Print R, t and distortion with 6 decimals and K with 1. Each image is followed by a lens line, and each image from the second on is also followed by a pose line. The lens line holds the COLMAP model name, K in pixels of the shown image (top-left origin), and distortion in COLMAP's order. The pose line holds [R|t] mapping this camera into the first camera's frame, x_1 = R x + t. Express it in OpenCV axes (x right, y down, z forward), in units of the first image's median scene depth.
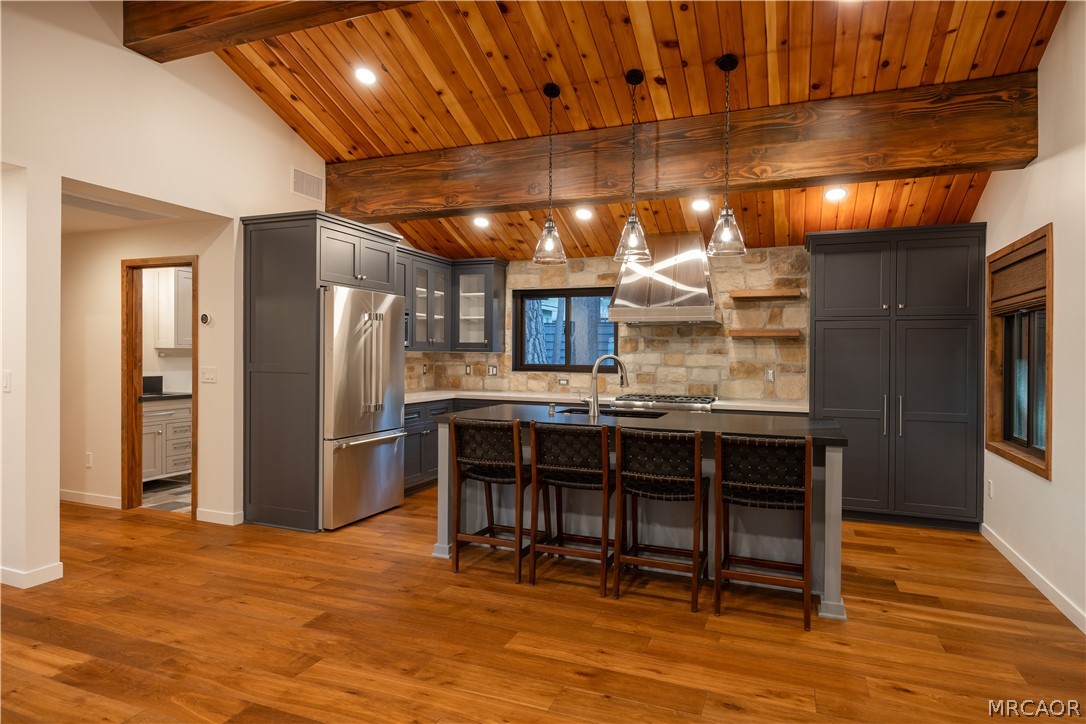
lens RADIAL K [[644.0, 0, 555.5], [0, 644.0, 353.2], [0, 0, 1]] dist [-0.001074, -0.008877]
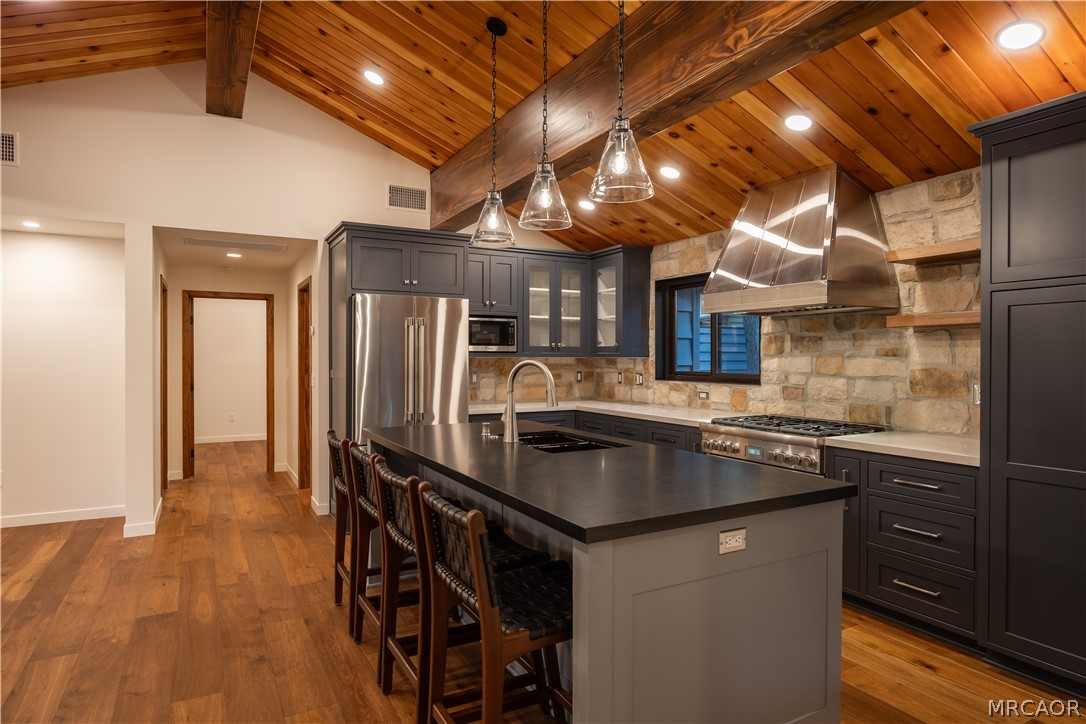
lens RADIAL K [[644.0, 0, 540.4], [0, 644.0, 357.6], [0, 0, 1]] dist [-0.001074, -0.008877]
pose [[0.756779, -0.008570, -0.653614, 0.403431], [0.006410, 0.999963, -0.005689, 0.003471], [0.653639, 0.000115, 0.756806, 0.319468]]
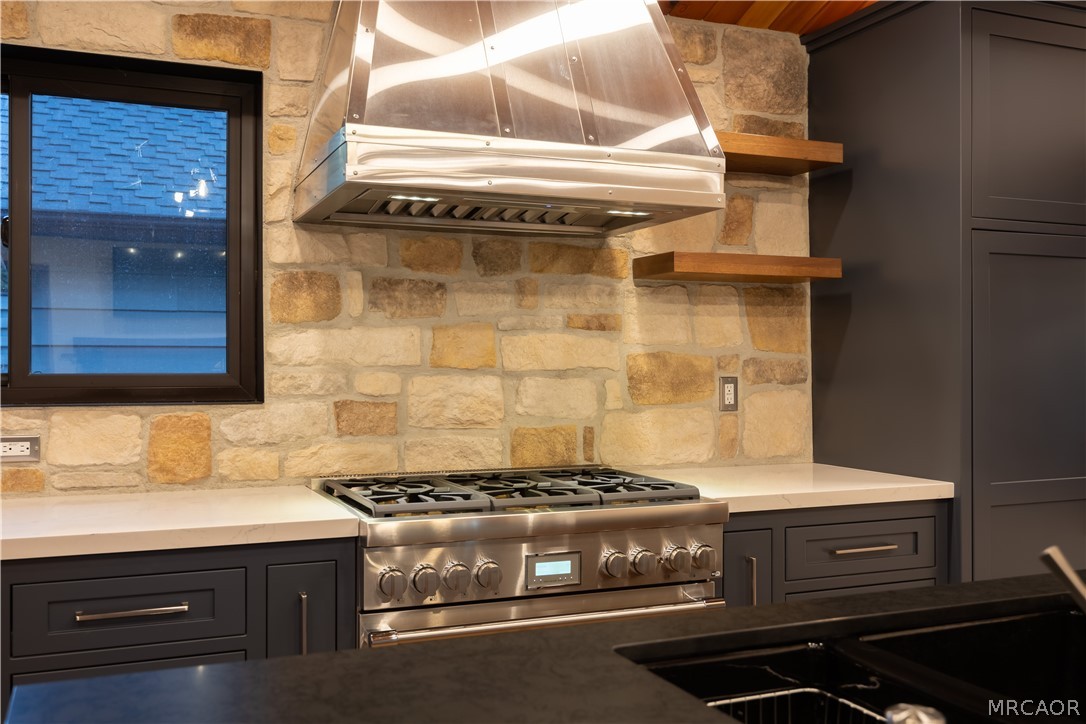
lens RADIAL K [[1062.7, 0, 576.6], [0, 1062.7, 357.2], [0, 0, 1]] dist [-0.004490, 0.000000]
pose [[0.708826, -0.007083, 0.705348, -0.125907], [0.004540, 0.999975, 0.005479, 0.011640], [-0.705369, -0.000681, 0.708840, 0.641048]]
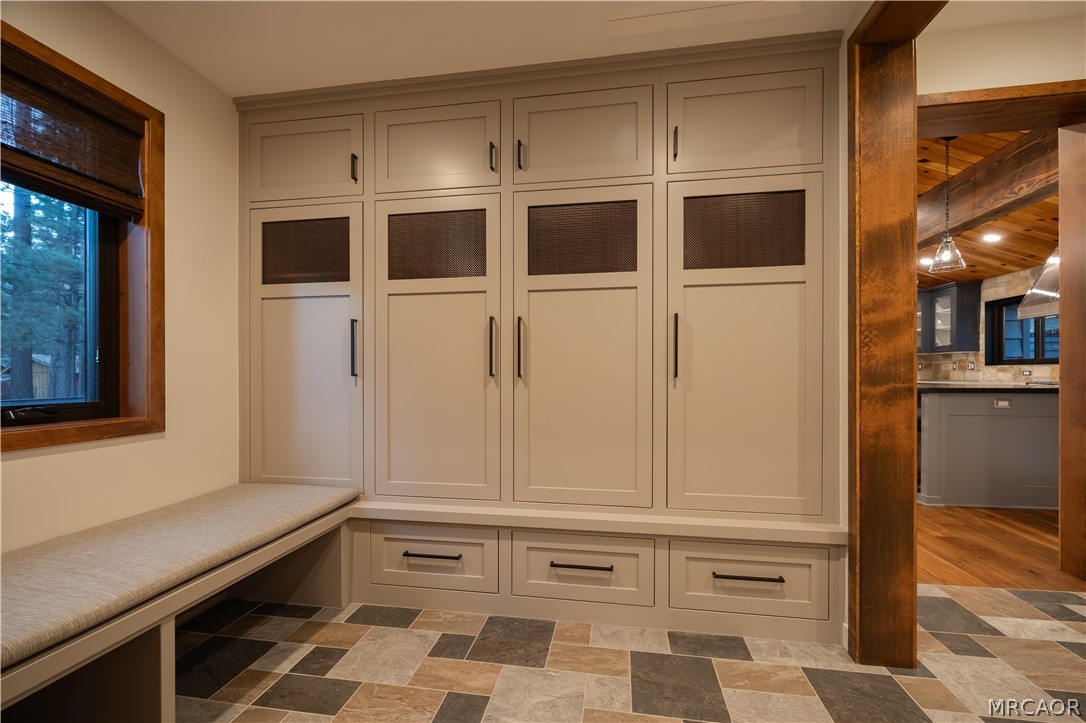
lens RADIAL K [[446.7, 0, 527.3], [0, 446.7, 379.5], [0, 0, 1]] dist [0.005960, -0.003149]
pose [[0.201689, -0.002132, -0.979447, 0.699247], [0.005080, 0.999986, -0.001131, 0.058701], [0.979436, -0.004748, 0.201697, -0.078999]]
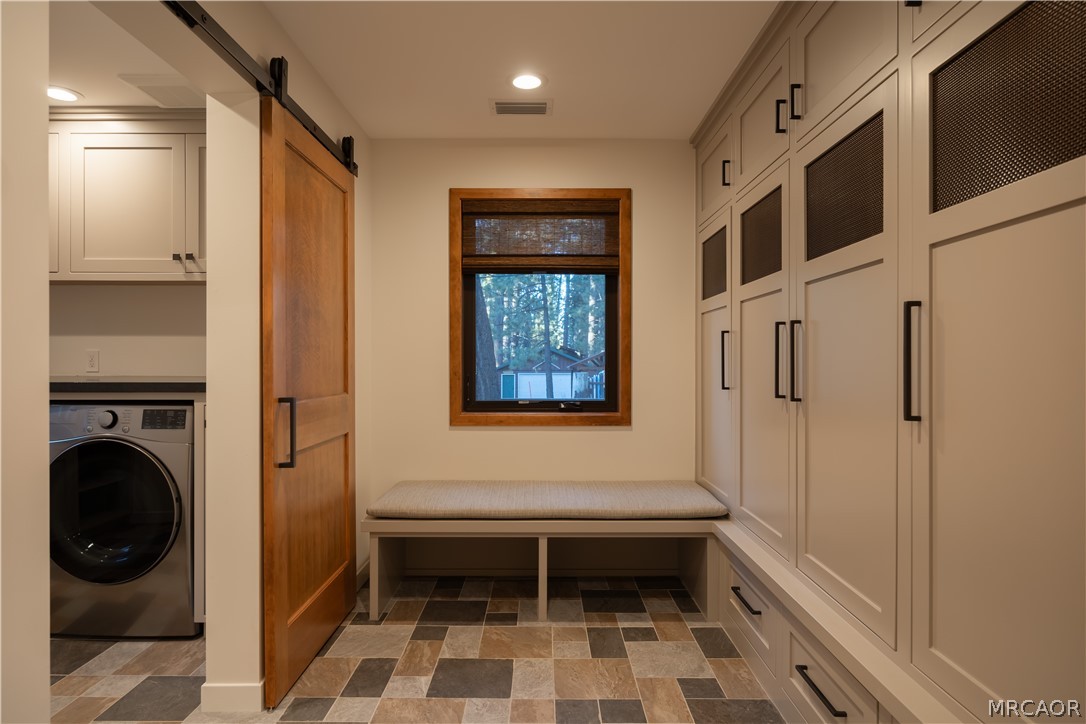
lens RADIAL K [[644.0, 0, 546.0], [0, 644.0, 365.5], [0, 0, 1]] dist [-0.001074, -0.008877]
pose [[-0.938275, -0.007326, -0.345814, 0.631551], [-0.009889, 0.999935, 0.005648, 0.036602], [0.345750, 0.008719, -0.938286, 0.244023]]
